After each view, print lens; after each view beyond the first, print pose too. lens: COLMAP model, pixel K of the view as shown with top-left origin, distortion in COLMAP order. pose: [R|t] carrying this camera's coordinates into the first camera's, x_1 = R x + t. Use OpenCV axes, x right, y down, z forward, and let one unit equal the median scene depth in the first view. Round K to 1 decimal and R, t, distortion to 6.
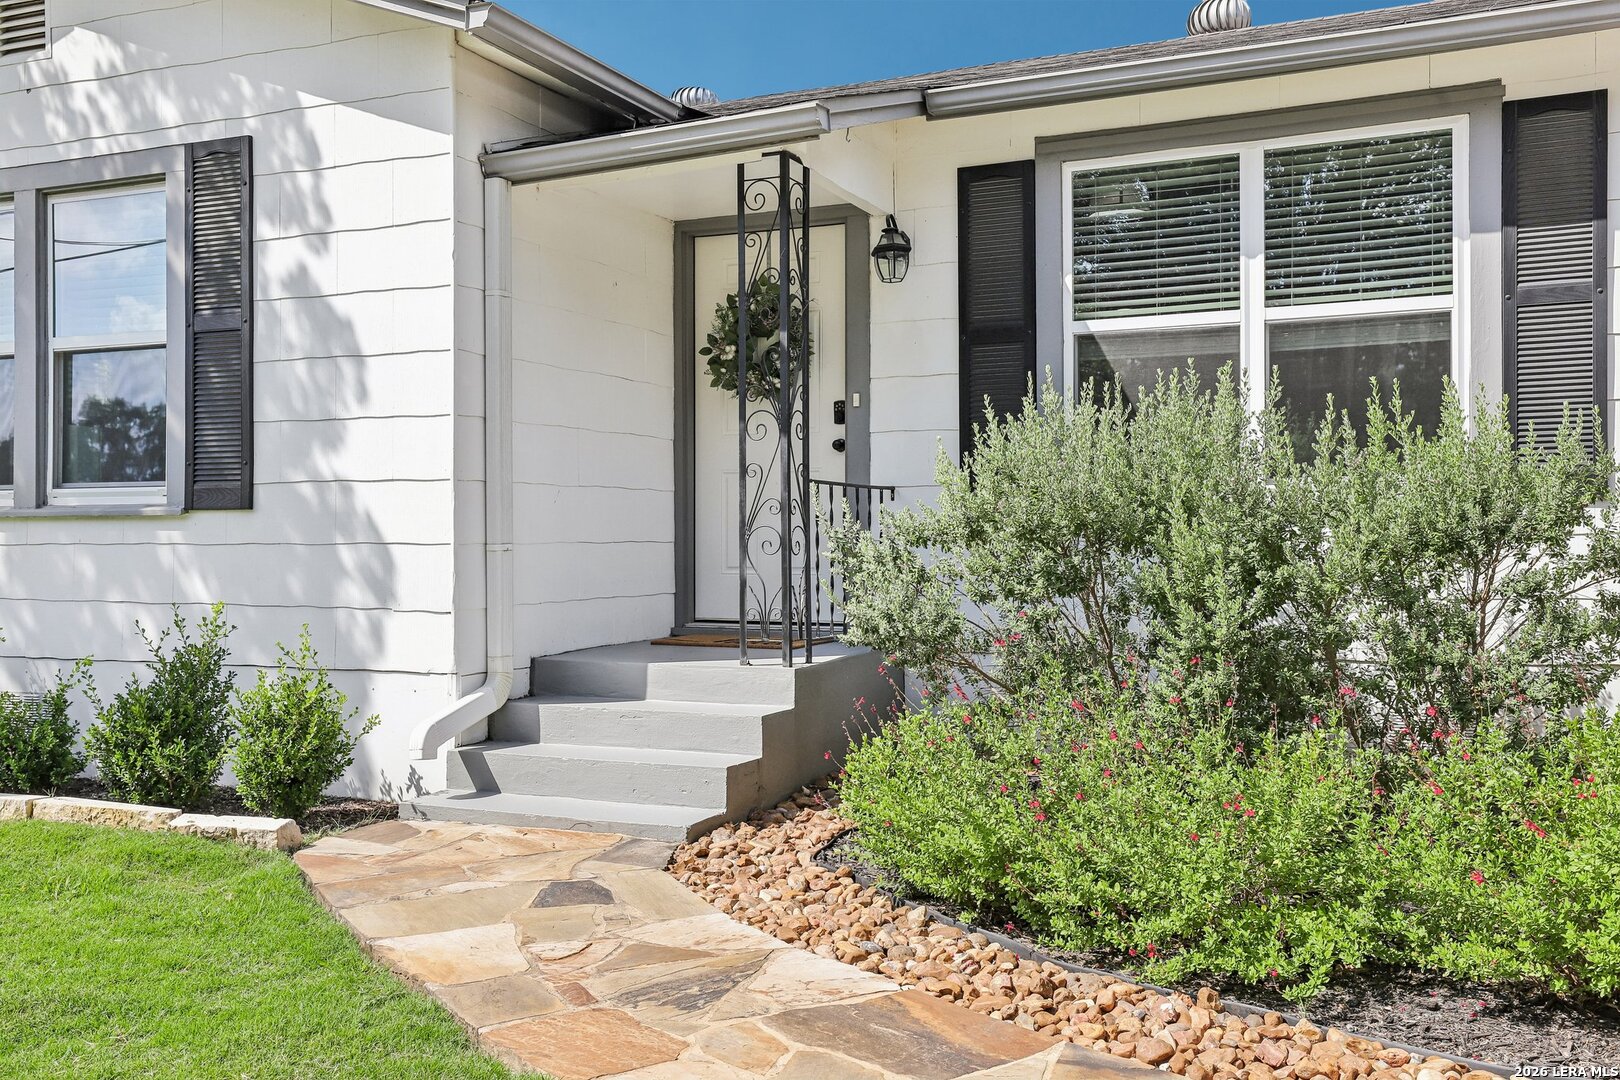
lens RADIAL K [[1574.9, 0, 809.9], [0, 1574.9, 538.0], [0, 0, 1]] dist [0.055825, 0.000000]
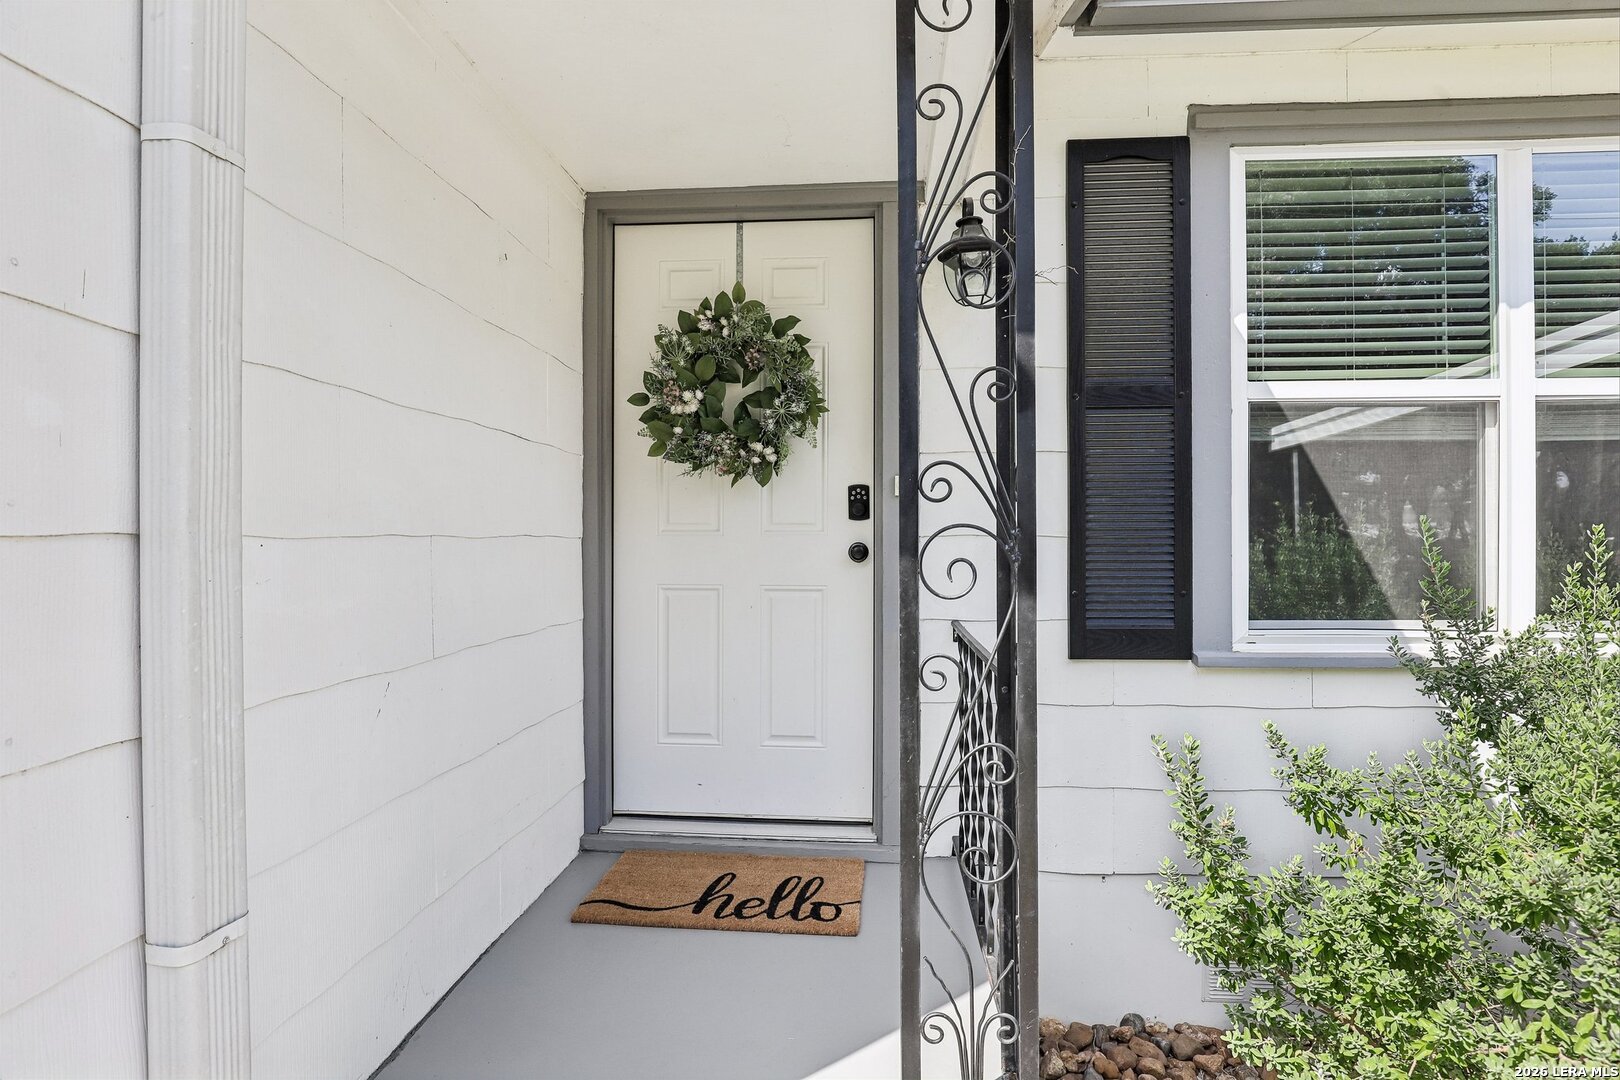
lens RADIAL K [[806.5, 0, 816.6], [0, 806.5, 540.9], [0, 0, 1]] dist [-0.024444, -0.000717]
pose [[0.935925, 0.000851, 0.352199, -0.124952], [-0.003148, 0.999977, 0.005950, -0.070758], [-0.352186, -0.006677, 0.935906, 0.744064]]
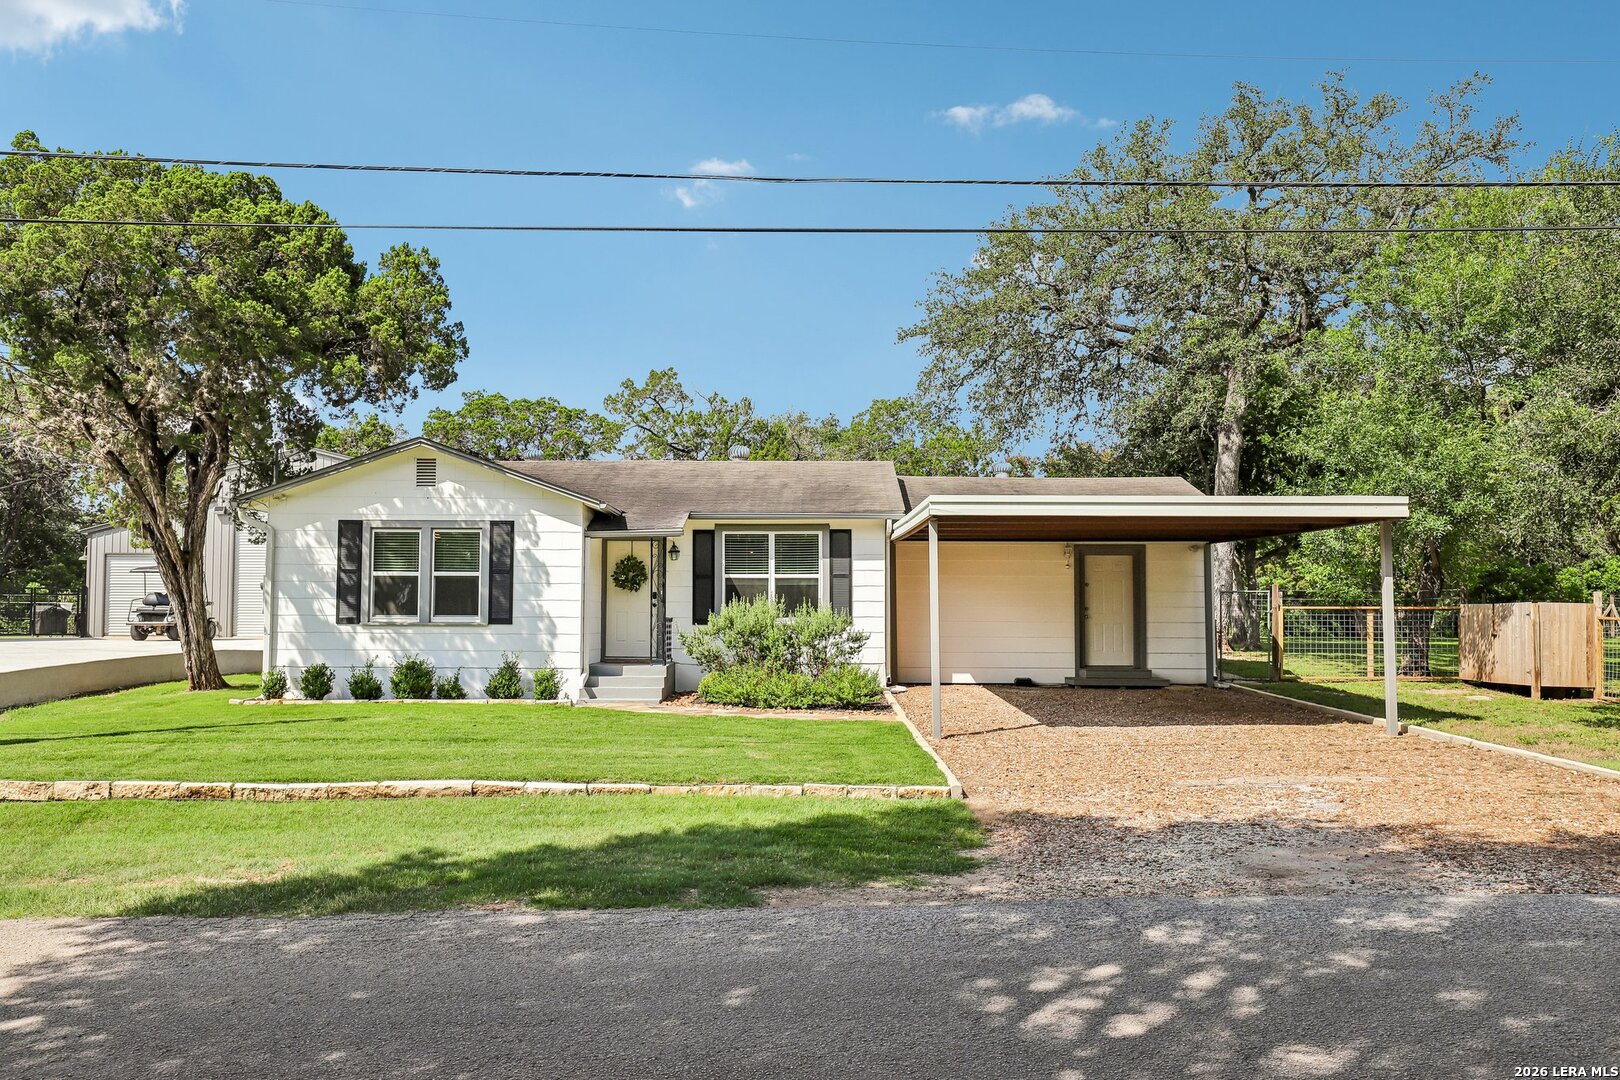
lens RADIAL K [[1324.7, 0, 812.2], [0, 1324.7, 542.5], [0, 0, 1]] dist [0.000749, -0.000006]
pose [[0.915265, 0.033374, 0.401467, -0.893398], [-0.007723, 0.997833, -0.065345, -0.010180], [-0.402778, 0.056707, 0.913539, -1.920534]]
